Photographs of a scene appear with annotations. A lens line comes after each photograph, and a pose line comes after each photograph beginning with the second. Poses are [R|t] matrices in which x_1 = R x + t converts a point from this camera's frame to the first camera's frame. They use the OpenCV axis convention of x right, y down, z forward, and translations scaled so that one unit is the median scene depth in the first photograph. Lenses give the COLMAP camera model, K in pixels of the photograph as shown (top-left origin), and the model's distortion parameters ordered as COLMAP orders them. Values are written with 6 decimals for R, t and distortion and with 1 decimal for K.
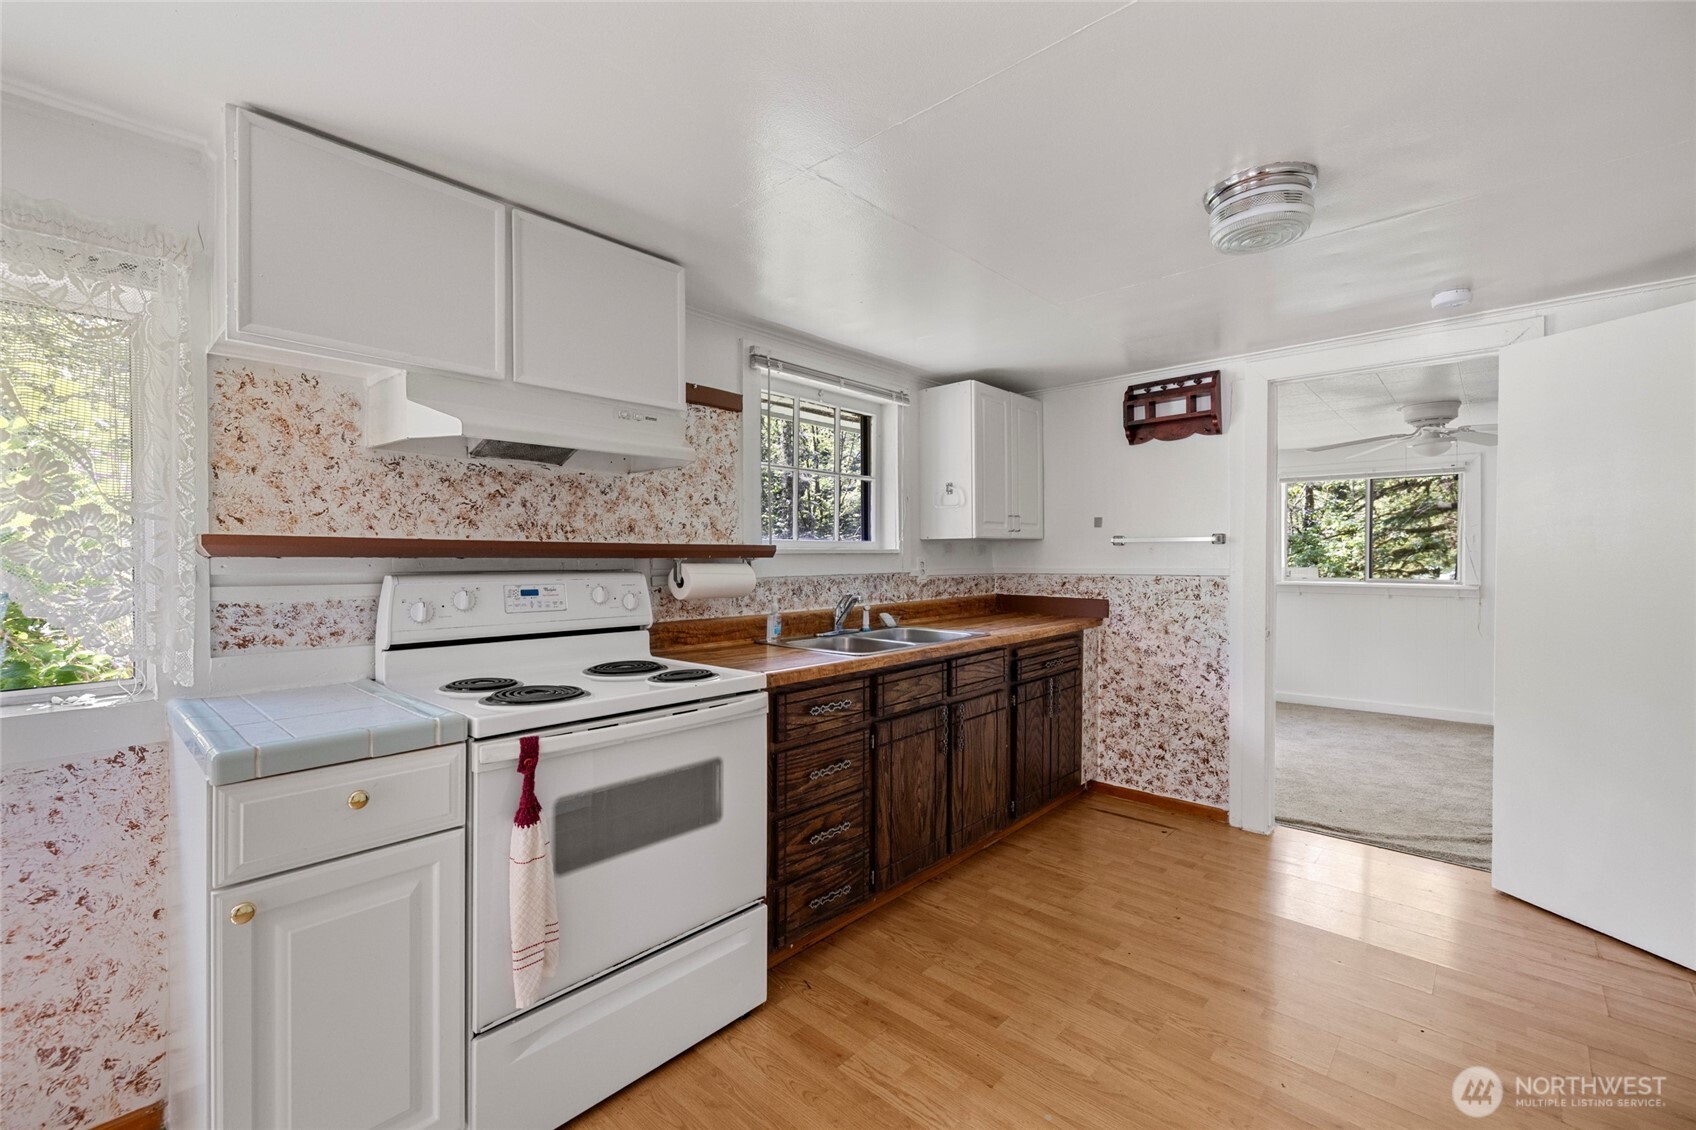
lens RADIAL K [[712.3, 0, 843.4], [0, 712.3, 559.6], [0, 0, 1]] dist [0.000098, 0.000060]
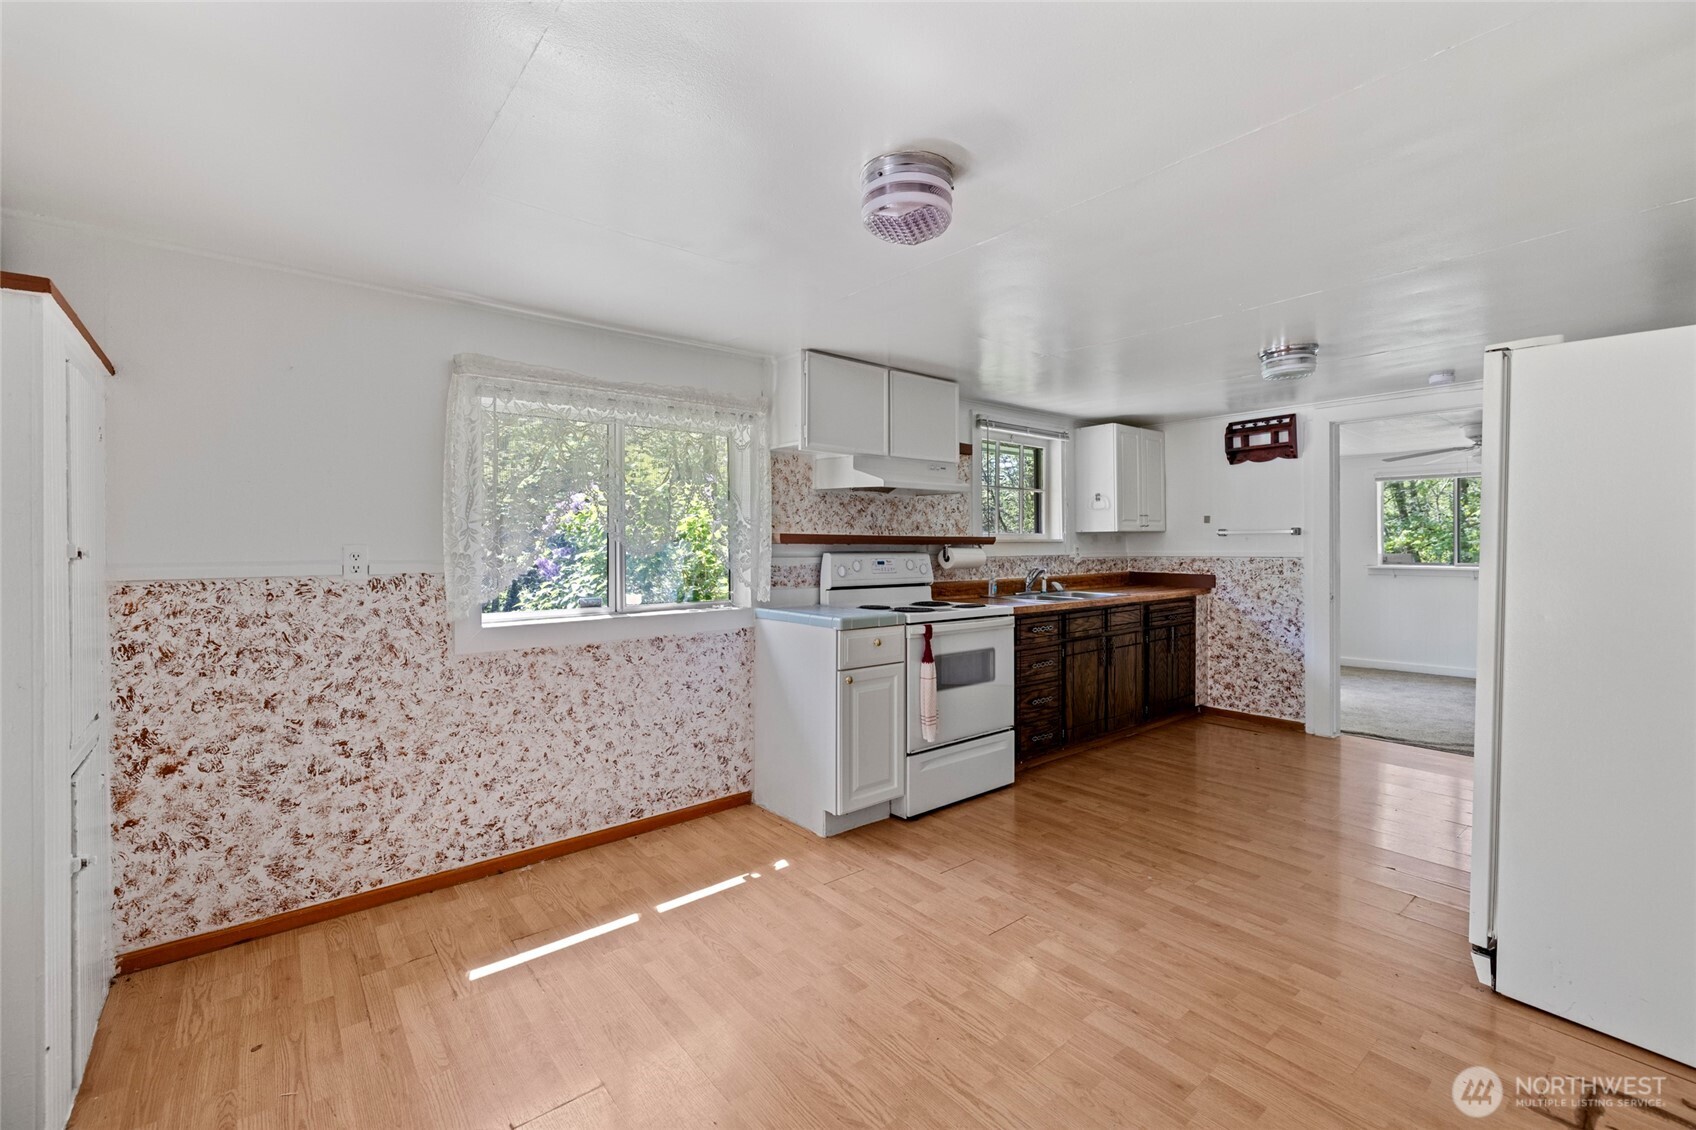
lens RADIAL K [[717.4, 0, 843.3], [0, 717.4, 540.4], [0, 0, 1]] dist [0.000918, 0.000261]
pose [[0.990376, -0.002079, -0.138386, -0.212340], [0.000363, 0.999923, -0.012424, 0.008004], [0.138401, 0.012254, 0.990300, -0.678326]]
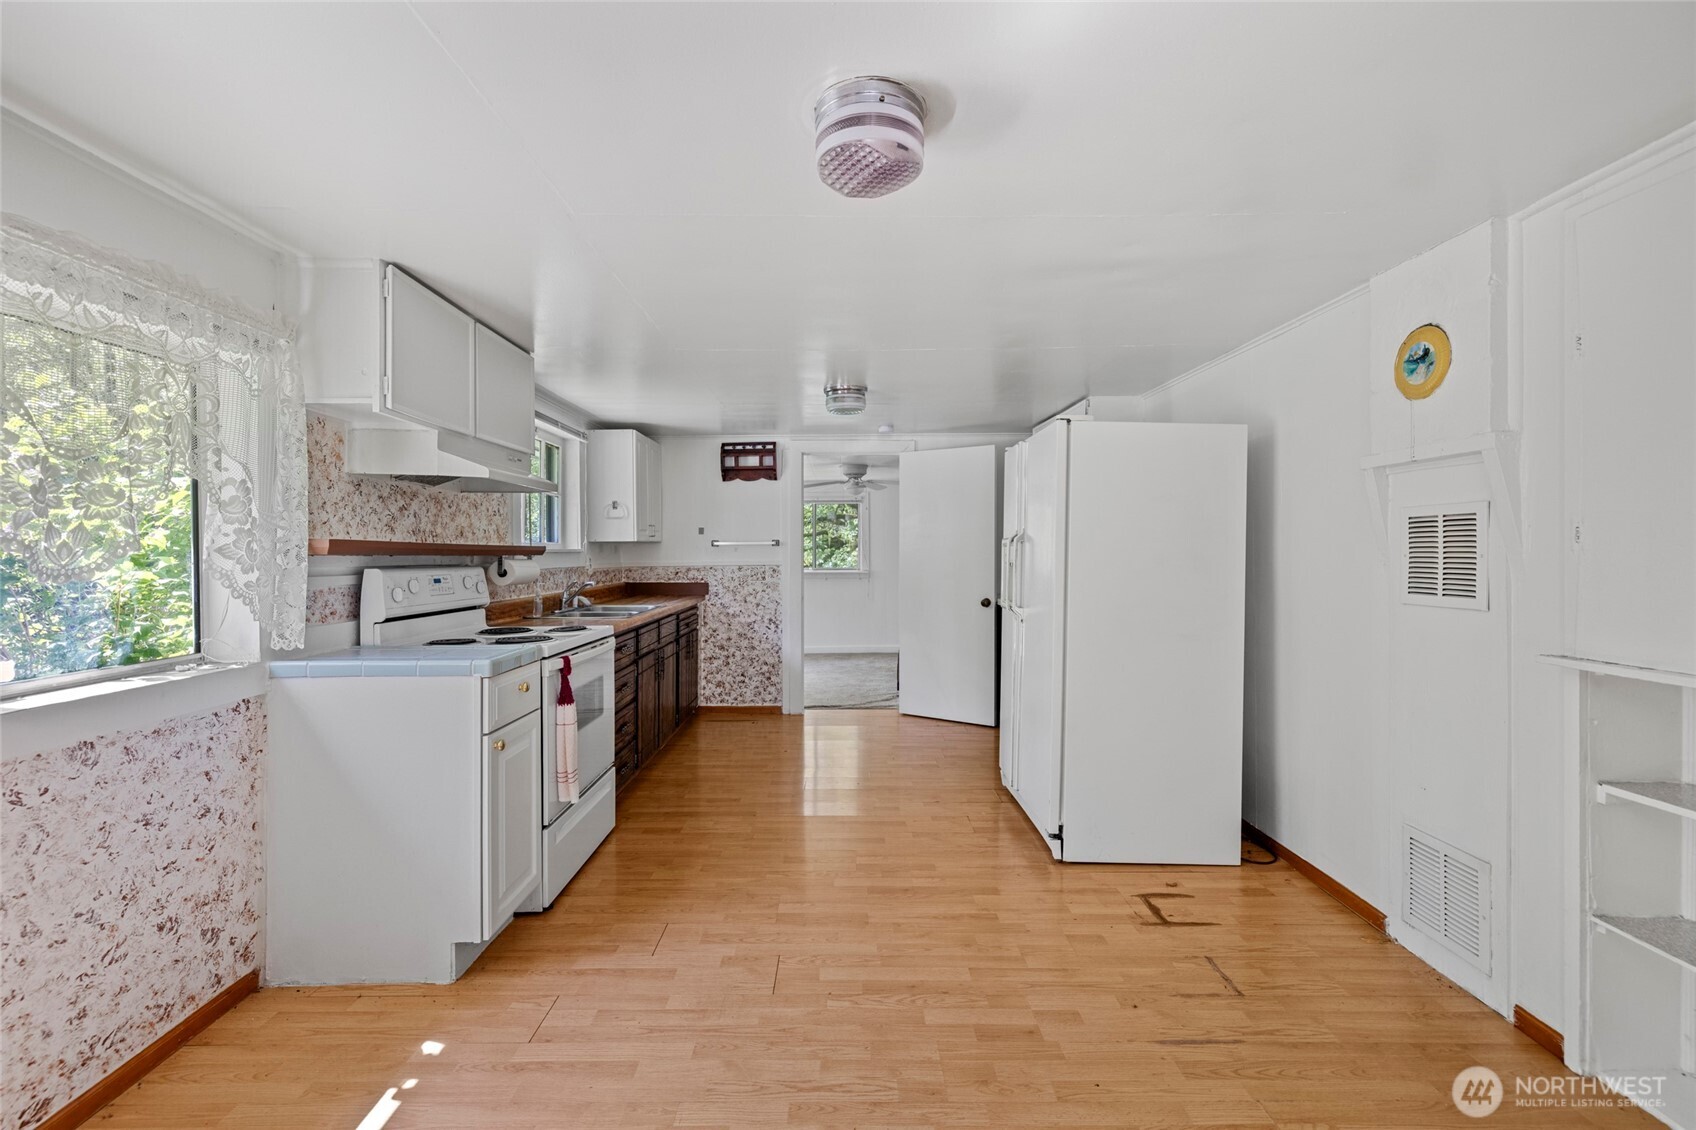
lens RADIAL K [[718.9, 0, 842.3], [0, 718.9, 549.6], [0, 0, 1]] dist [-0.000491, 0.000009]
pose [[0.734265, -0.000413, 0.678863, -0.619379], [0.009035, 0.999917, -0.009164, 0.004461], [-0.678803, 0.012862, 0.734208, -0.419285]]
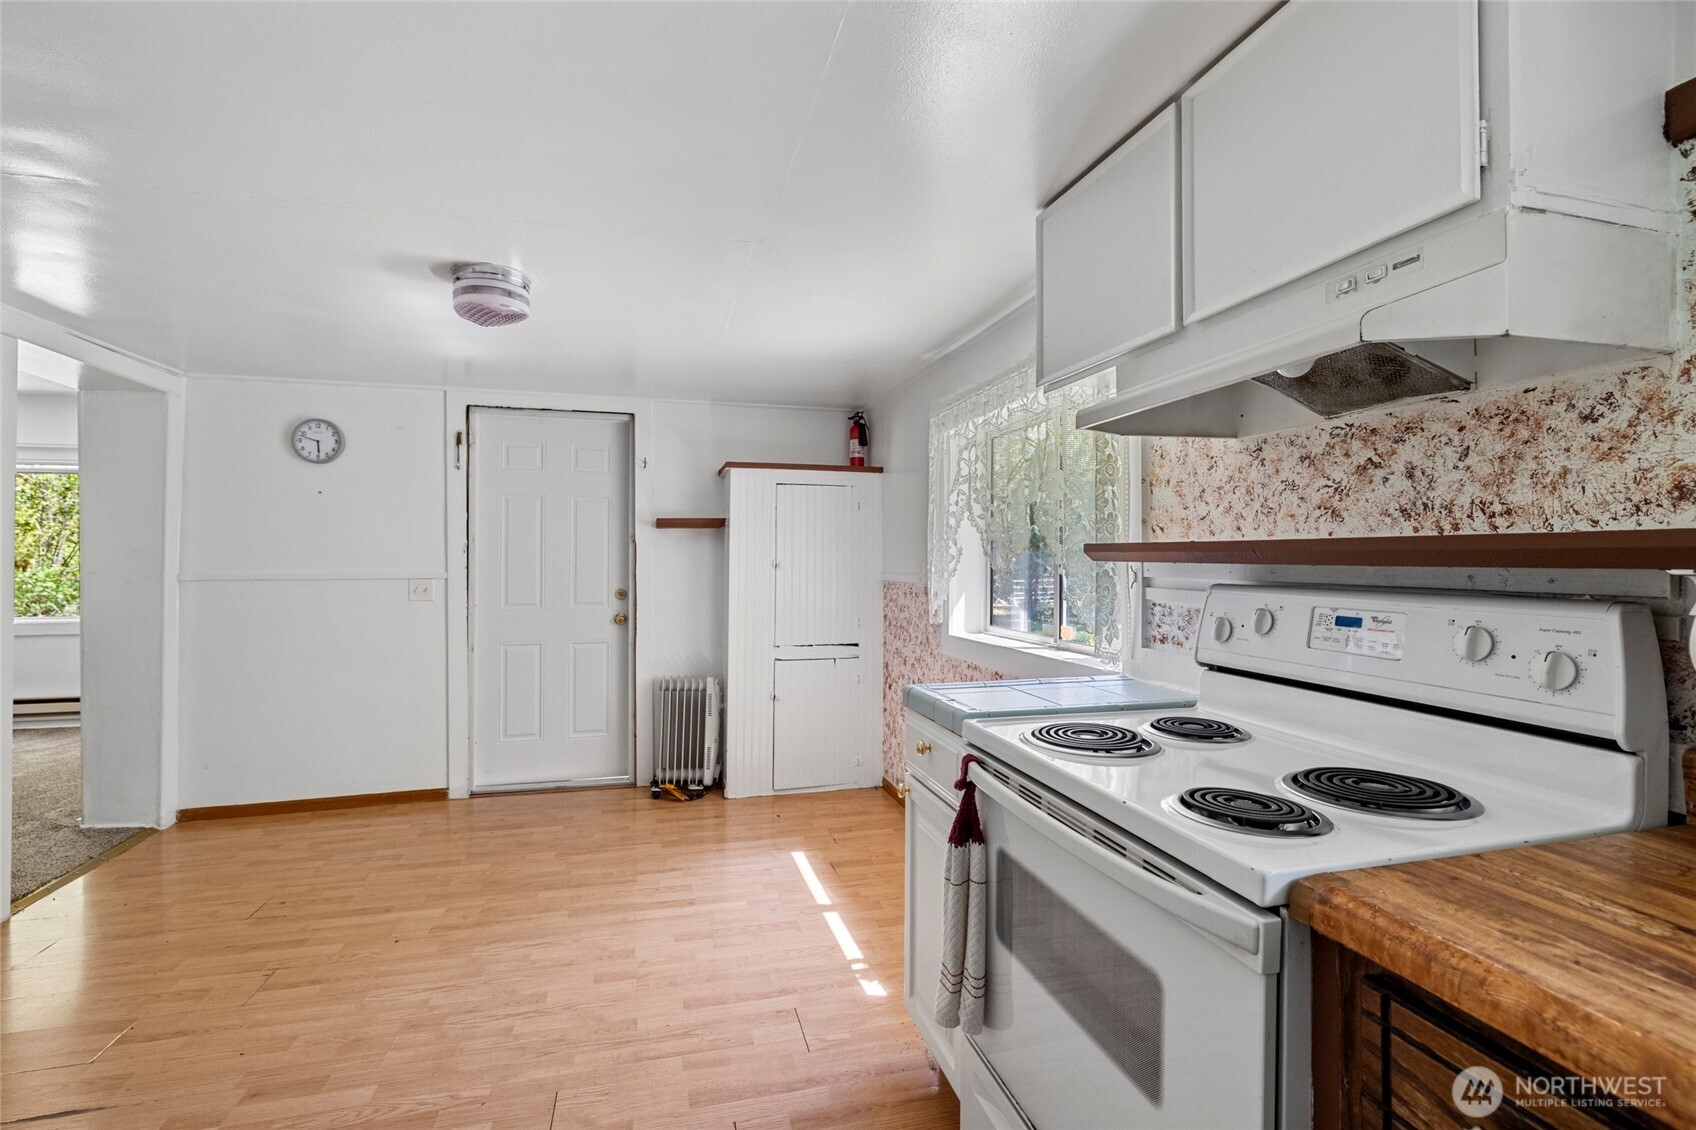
lens RADIAL K [[758.5, 0, 843.4], [0, 758.5, 555.5], [0, 0, 1]] dist [-0.004764, 0.000578]
pose [[-0.541959, -0.004950, -0.840391, 0.262271], [-0.005134, 0.999983, -0.002579, -0.005182], [0.840390, 0.002917, -0.541975, 0.757661]]
